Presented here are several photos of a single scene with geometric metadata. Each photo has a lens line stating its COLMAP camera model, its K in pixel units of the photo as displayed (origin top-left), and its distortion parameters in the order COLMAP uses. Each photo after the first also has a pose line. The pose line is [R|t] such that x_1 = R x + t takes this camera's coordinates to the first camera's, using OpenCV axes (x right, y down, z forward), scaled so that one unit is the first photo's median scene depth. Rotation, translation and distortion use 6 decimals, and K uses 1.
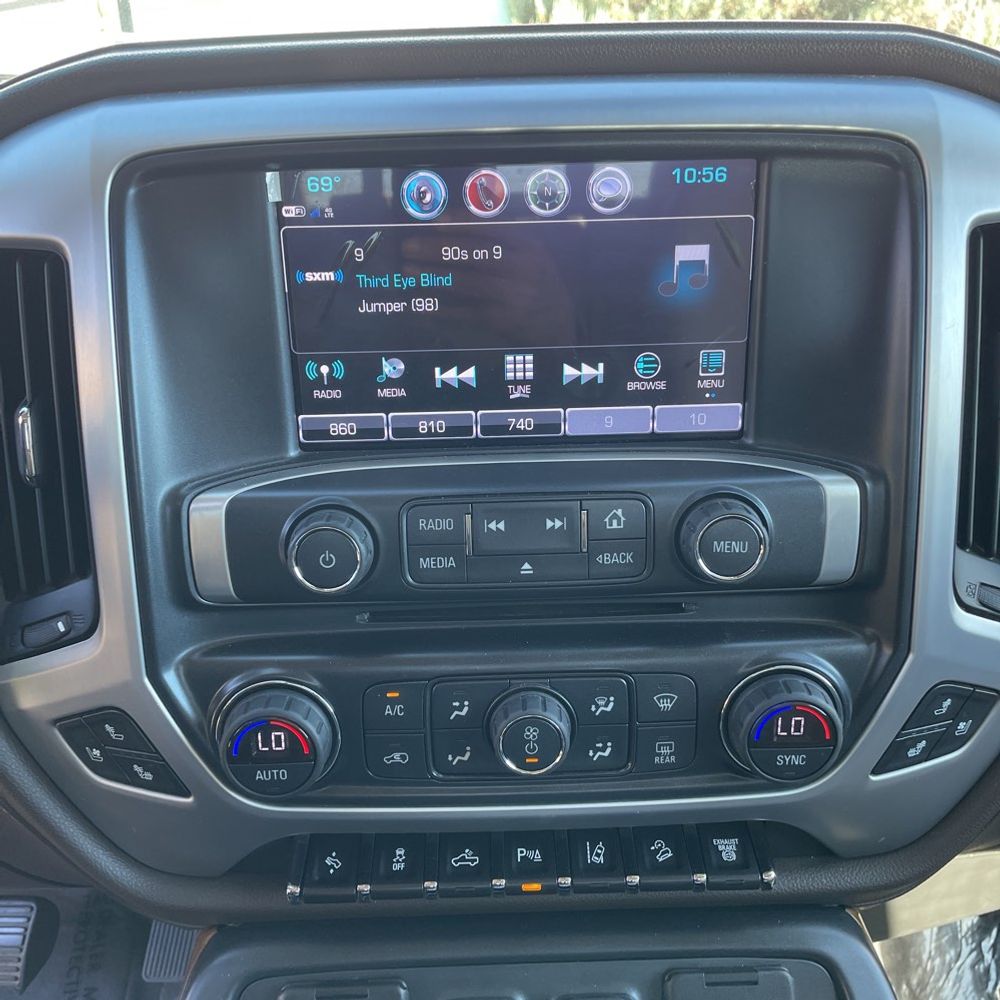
lens RADIAL K [[1010.1, 0, 488.2], [0, 1010.1, 498.0], [0, 0, 1]] dist [0.085496, -0.114228]
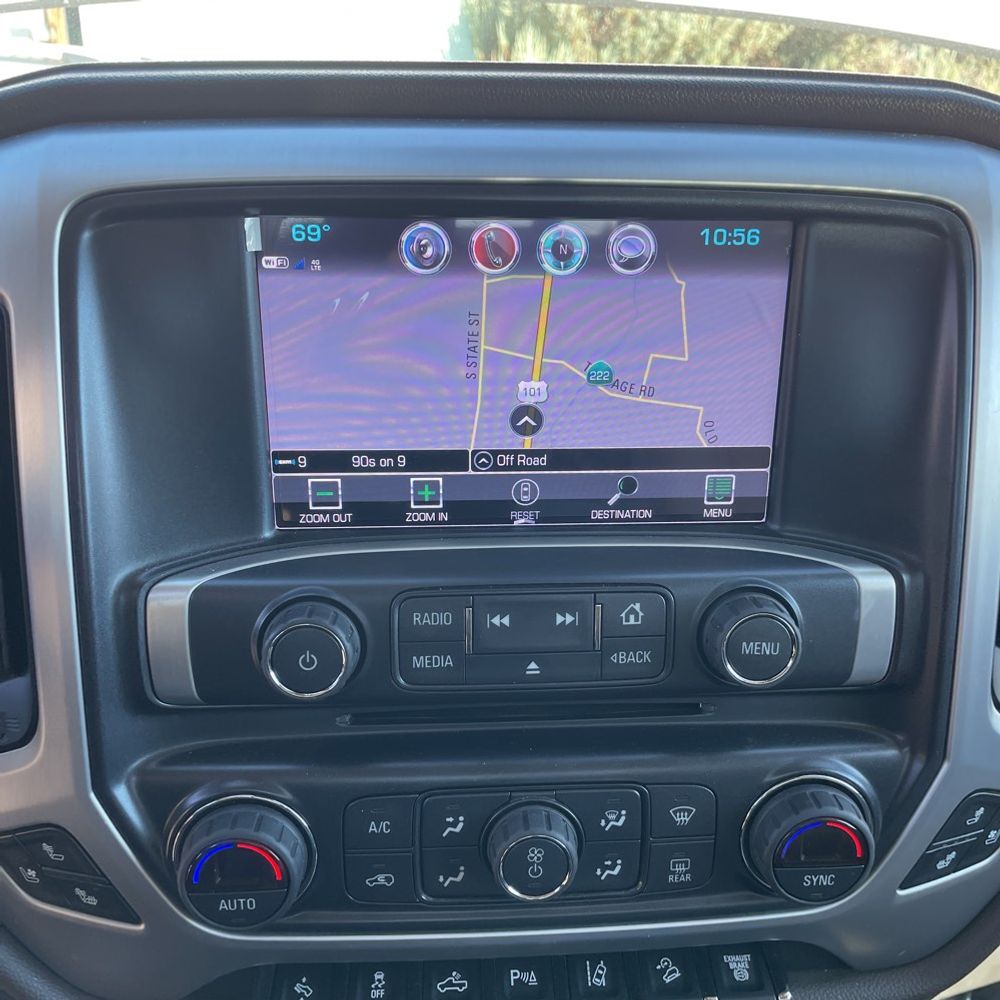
lens RADIAL K [[1010.6, 0, 509.3], [0, 1010.6, 516.3], [0, 0, 1]] dist [0.080309, -0.105377]
pose [[0.997669, 0.014398, 0.066707, -0.043349], [-0.013757, 0.999855, -0.010055, -0.054096], [-0.066842, 0.009114, 0.997722, 0.107397]]
